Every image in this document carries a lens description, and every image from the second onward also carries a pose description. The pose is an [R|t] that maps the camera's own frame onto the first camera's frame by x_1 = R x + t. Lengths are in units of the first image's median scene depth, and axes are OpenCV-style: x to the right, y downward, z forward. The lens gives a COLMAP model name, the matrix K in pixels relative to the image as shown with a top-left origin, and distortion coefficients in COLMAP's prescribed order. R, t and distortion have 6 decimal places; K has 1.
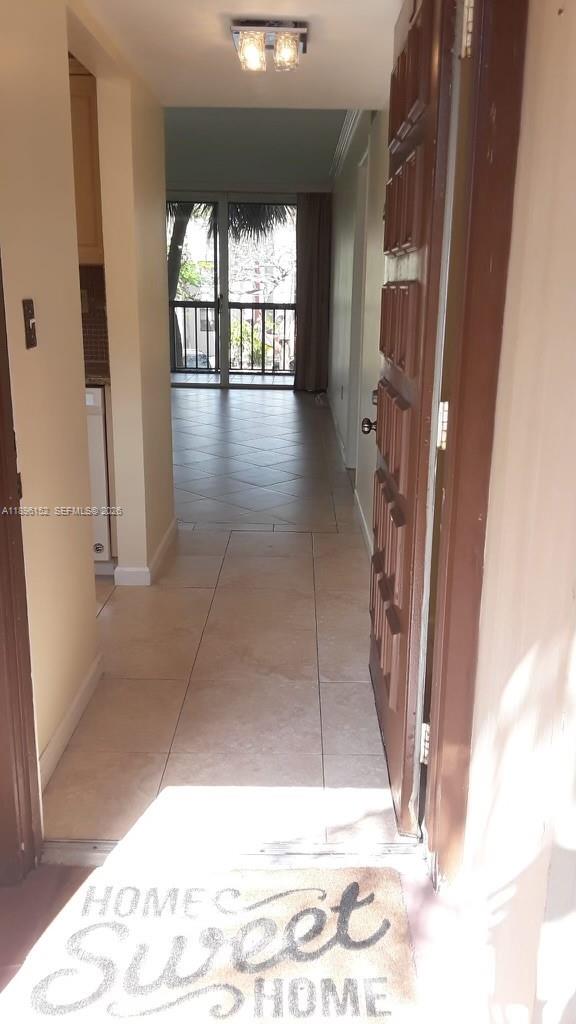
lens RADIAL K [[876.5, 0, 307.4], [0, 876.5, 511.8], [0, 0, 1]] dist [0.057737, 0.000880]
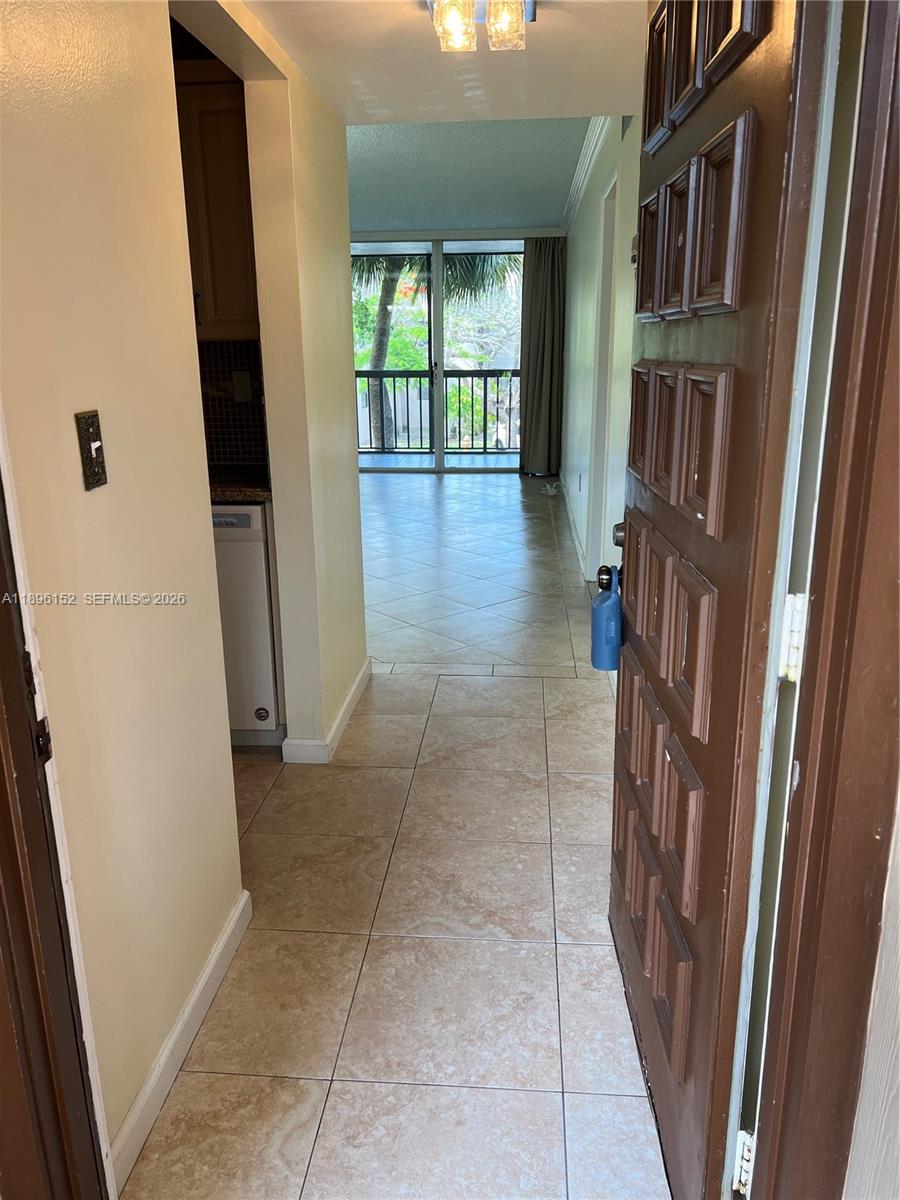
lens RADIAL K [[907.4, 0, 450.9], [0, 907.4, 602.1], [0, 0, 1]] dist [0.049491, -0.059189]
pose [[0.995588, -0.001419, -0.093822, -0.000656], [0.003882, 0.999652, 0.026080, -0.064637], [0.093752, -0.026329, 0.995247, 0.201884]]
